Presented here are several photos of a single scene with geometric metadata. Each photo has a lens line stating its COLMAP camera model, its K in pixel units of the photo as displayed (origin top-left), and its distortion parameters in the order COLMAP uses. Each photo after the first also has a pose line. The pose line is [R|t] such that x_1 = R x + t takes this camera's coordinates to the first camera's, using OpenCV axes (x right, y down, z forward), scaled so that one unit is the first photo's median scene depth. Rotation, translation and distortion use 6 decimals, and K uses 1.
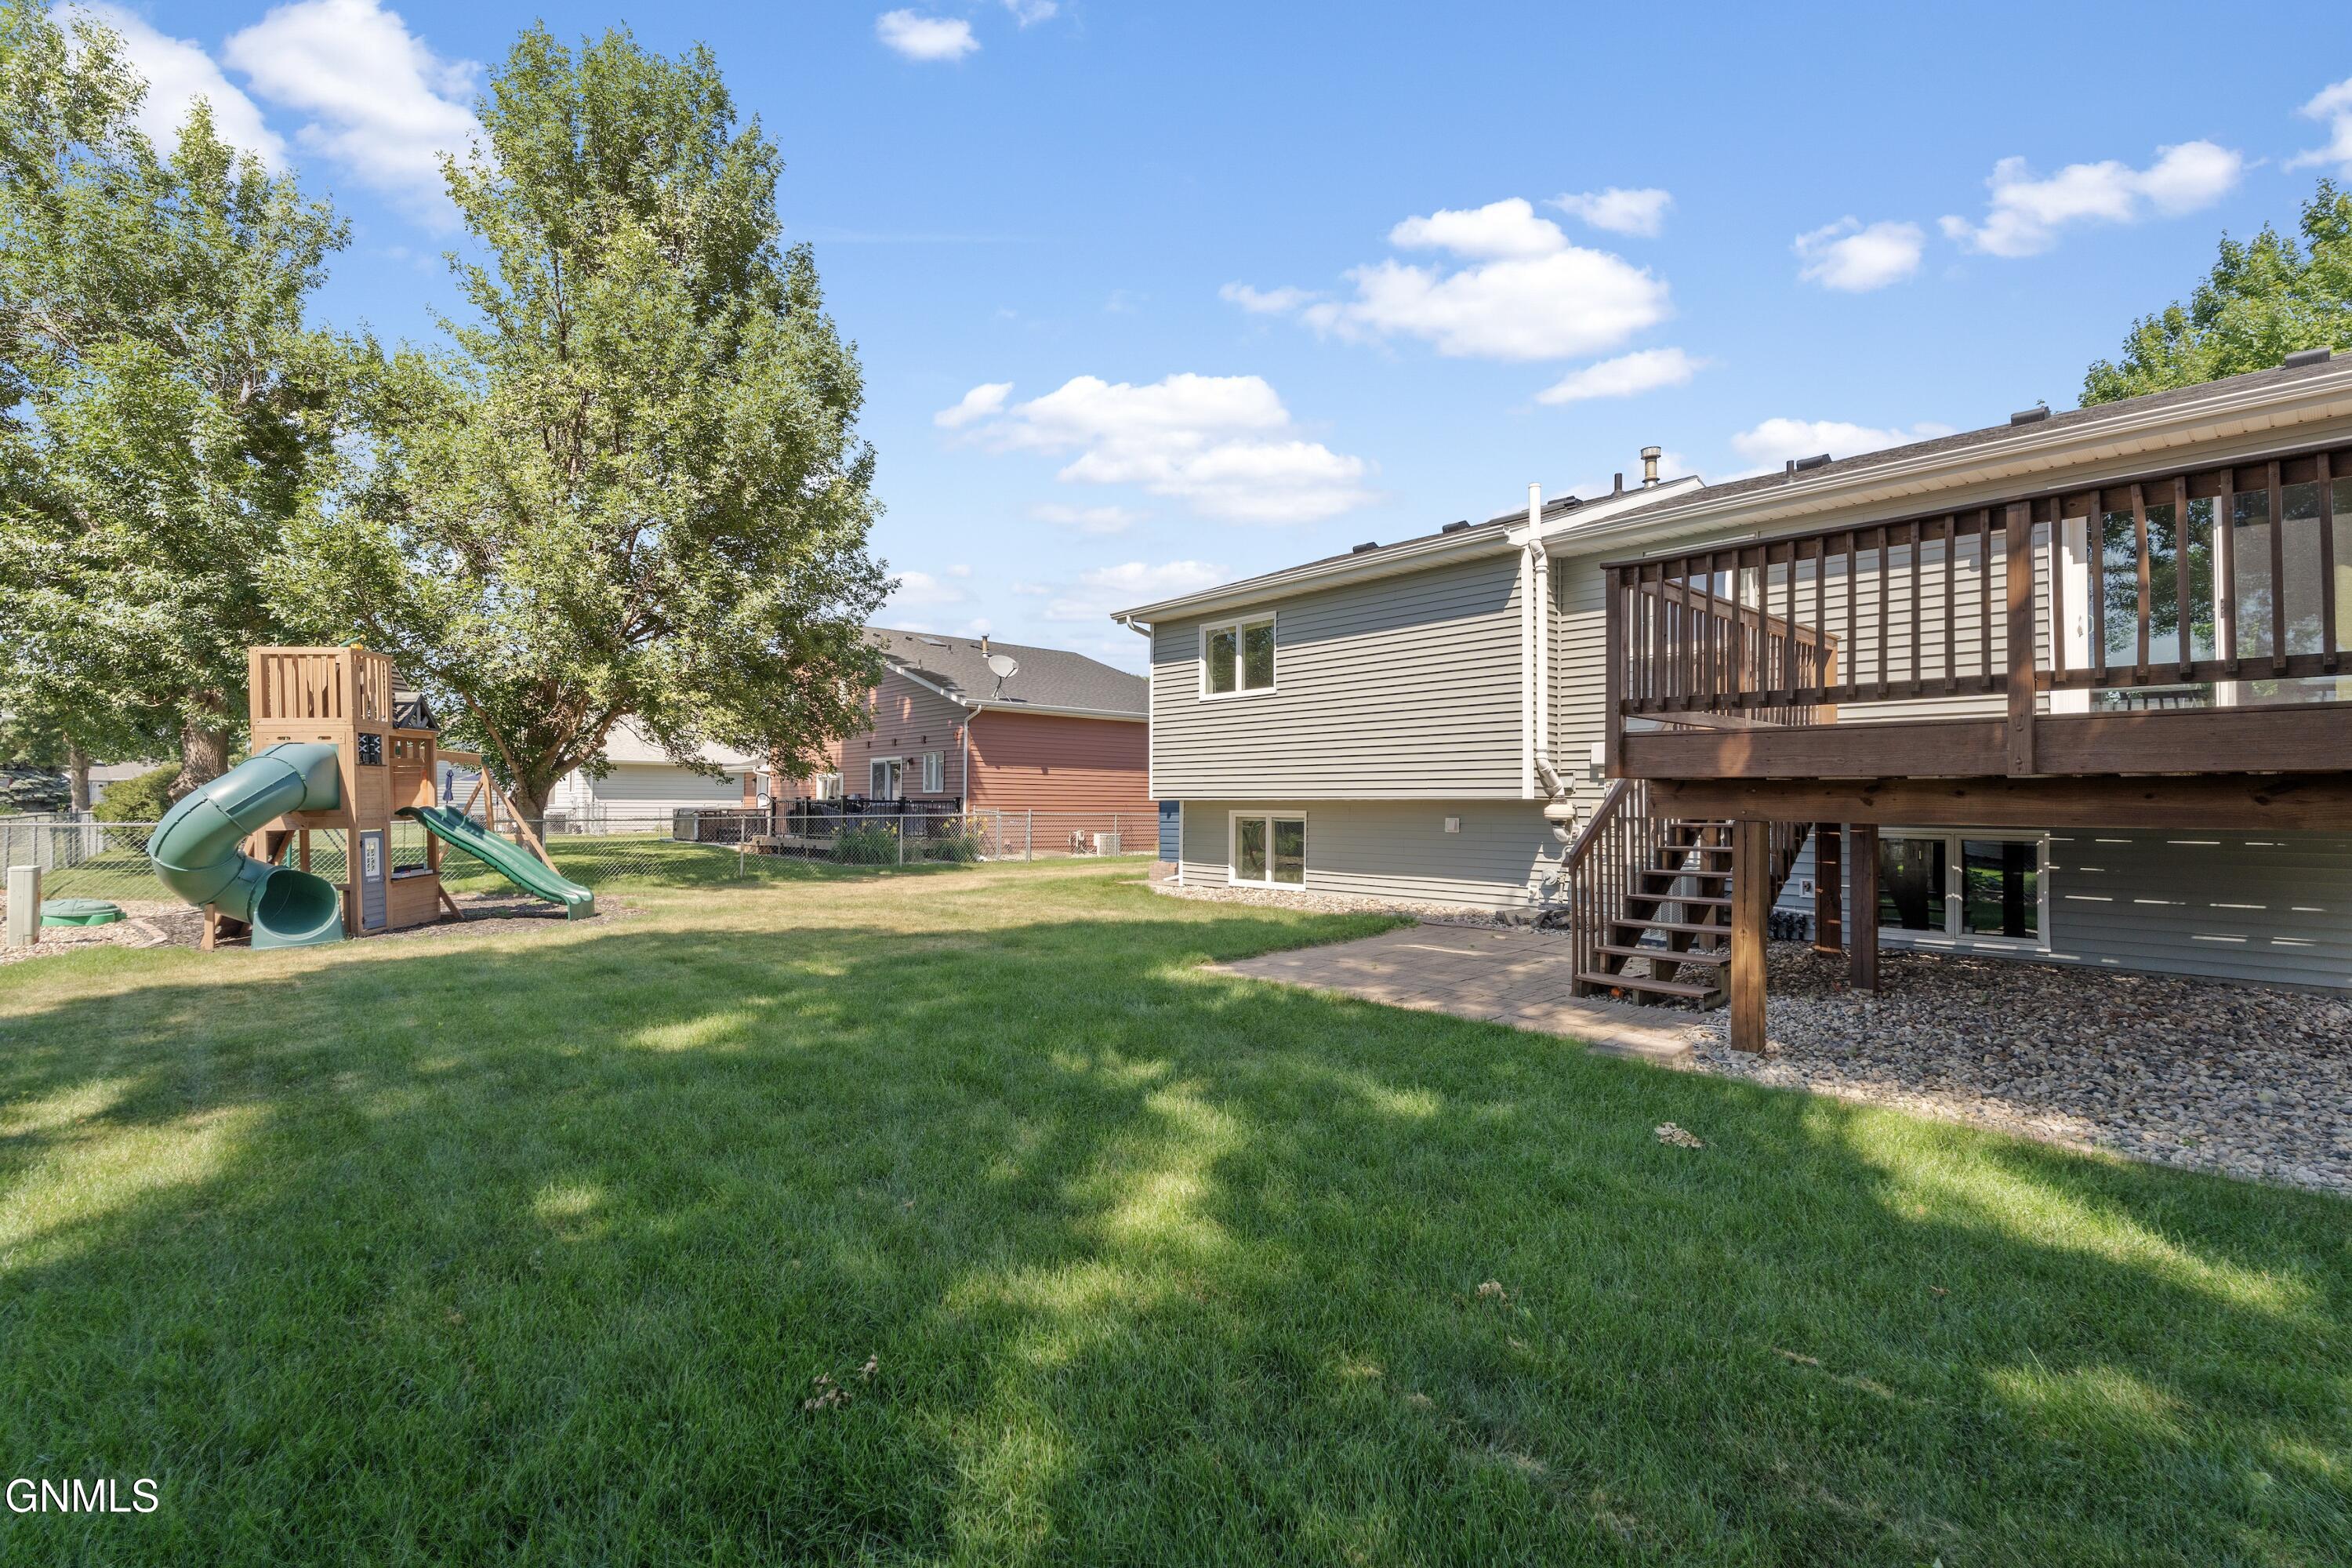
lens RADIAL K [[1056.6, 0, 1176.2], [0, 1056.6, 791.7], [0, 0, 1]] dist [0.005436, 0.000706]
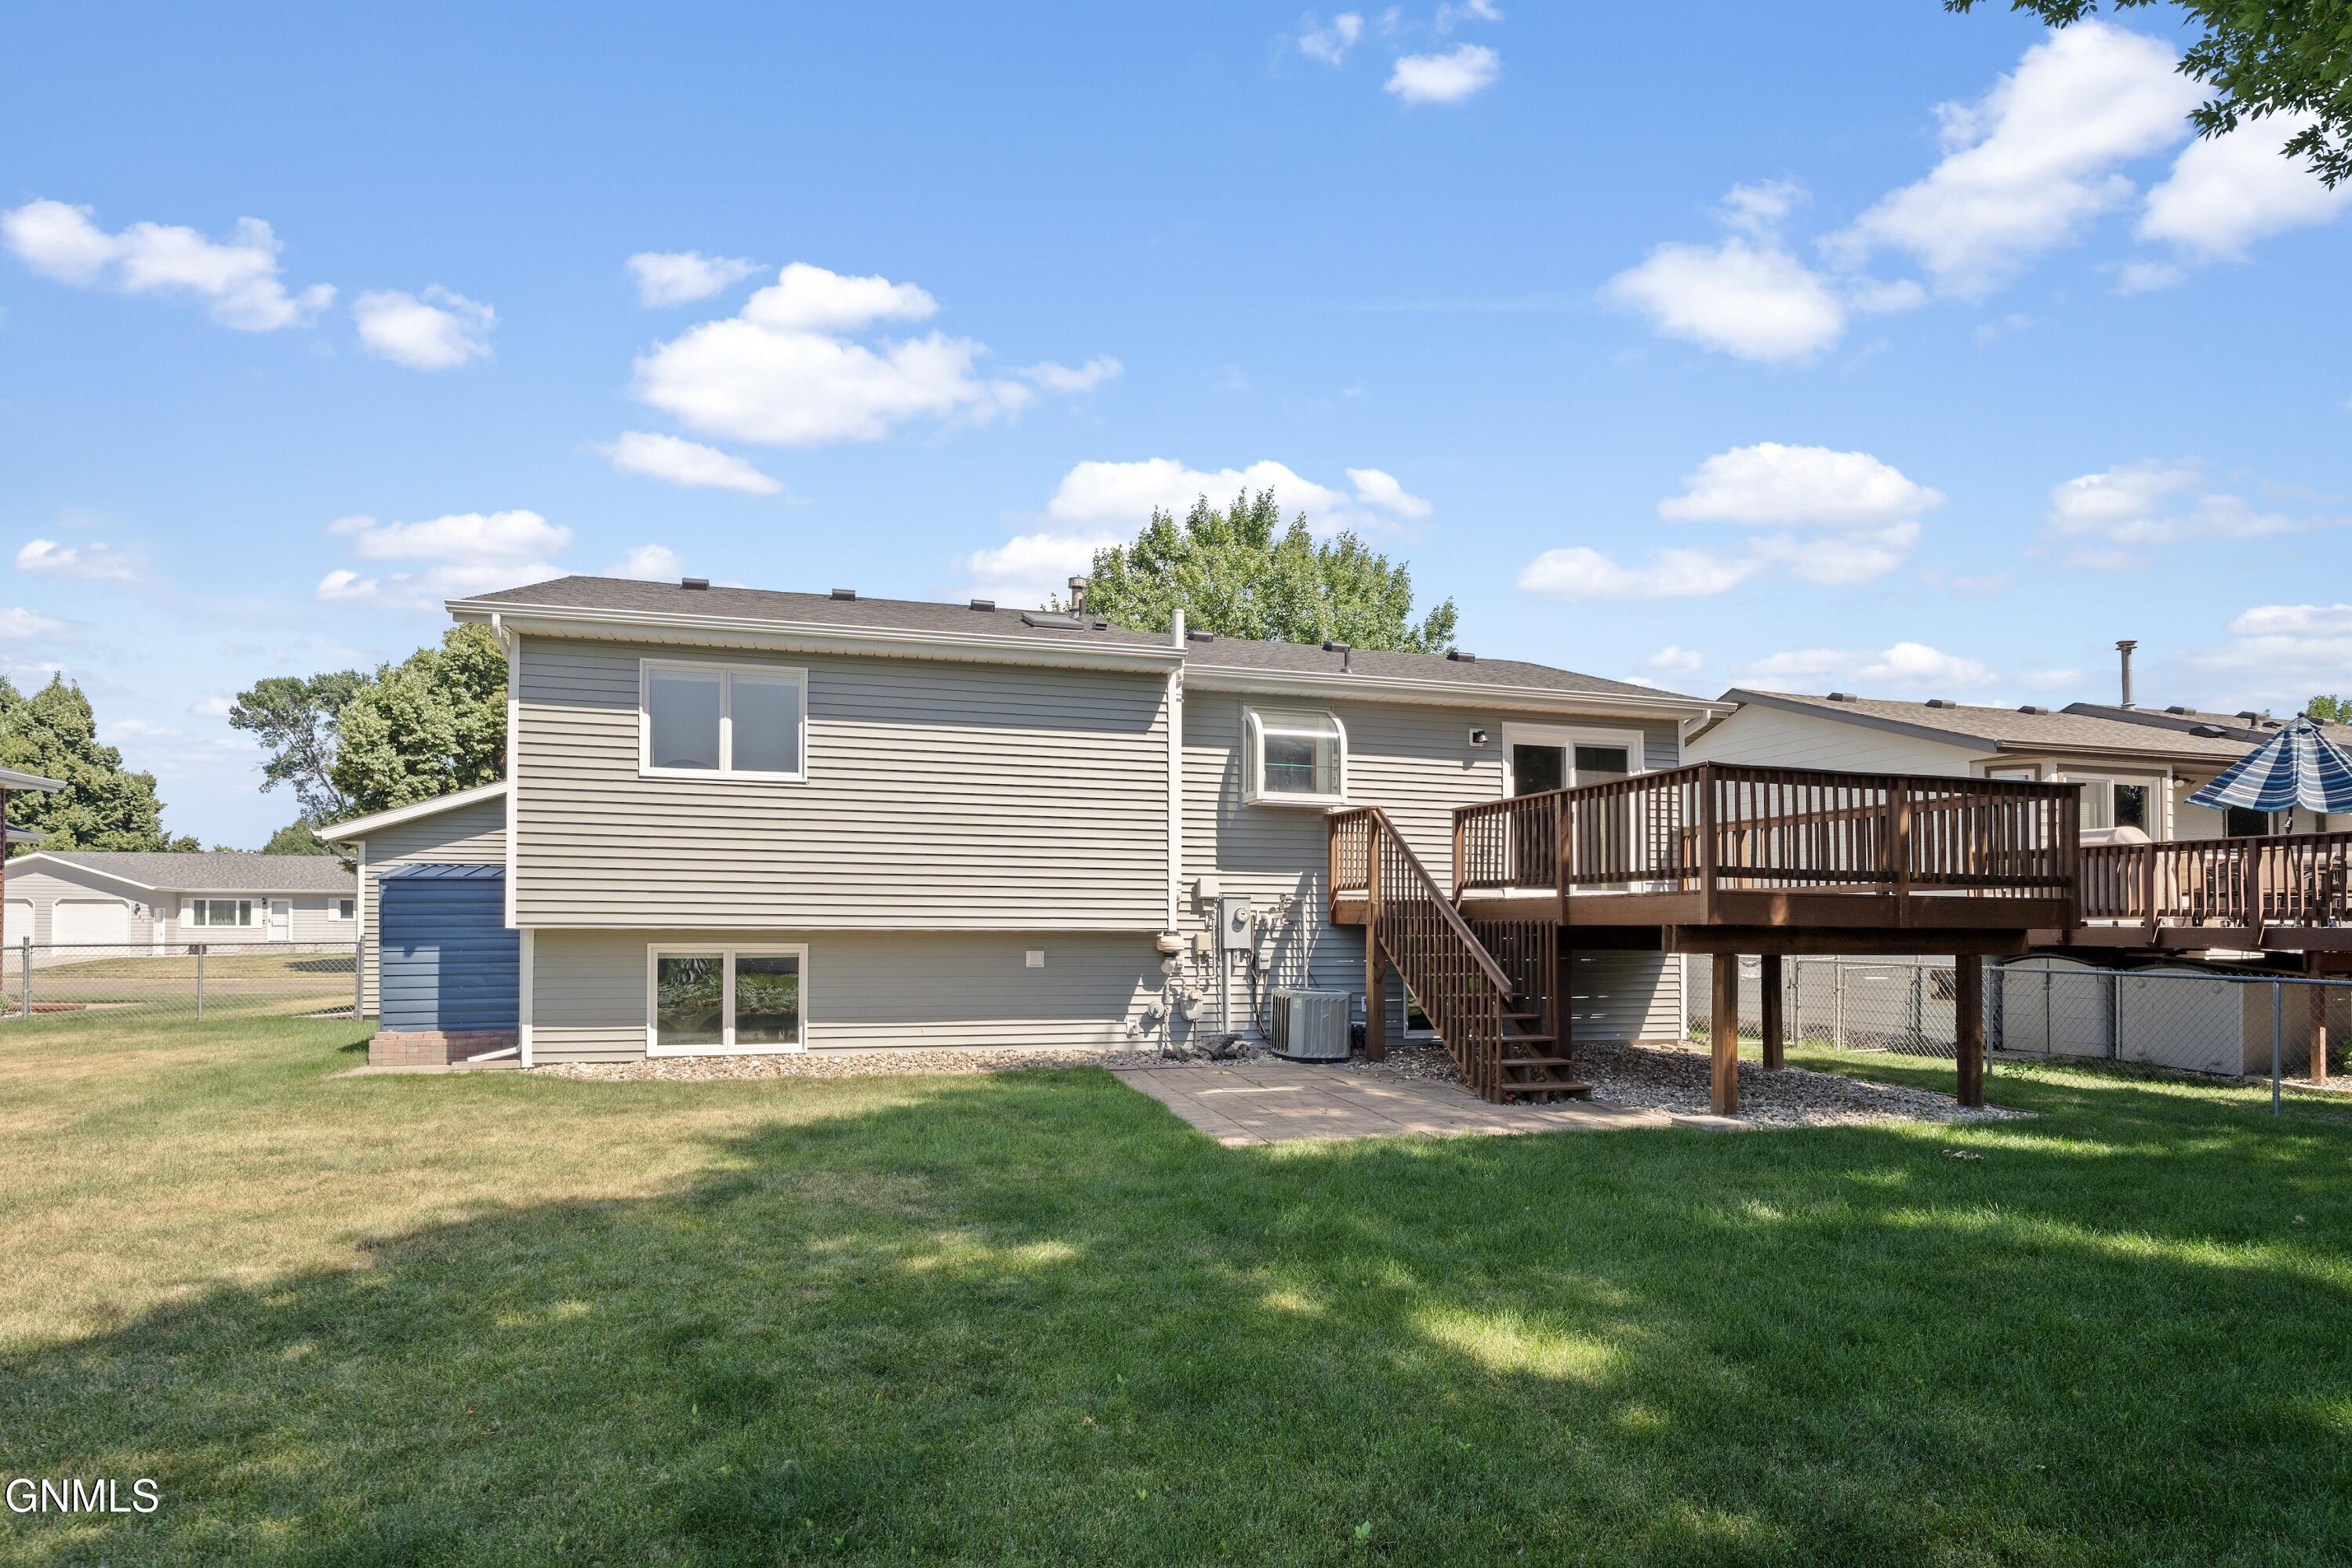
lens RADIAL K [[1212.5, 0, 1168.1], [0, 1212.5, 912.1], [0, 0, 1]] dist [-0.000762, 0.000058]
pose [[0.439844, 0.009880, 0.898020, -0.540911], [-0.015445, 0.999875, -0.003436, -0.005223], [-0.897941, -0.012359, 0.439942, 0.409044]]
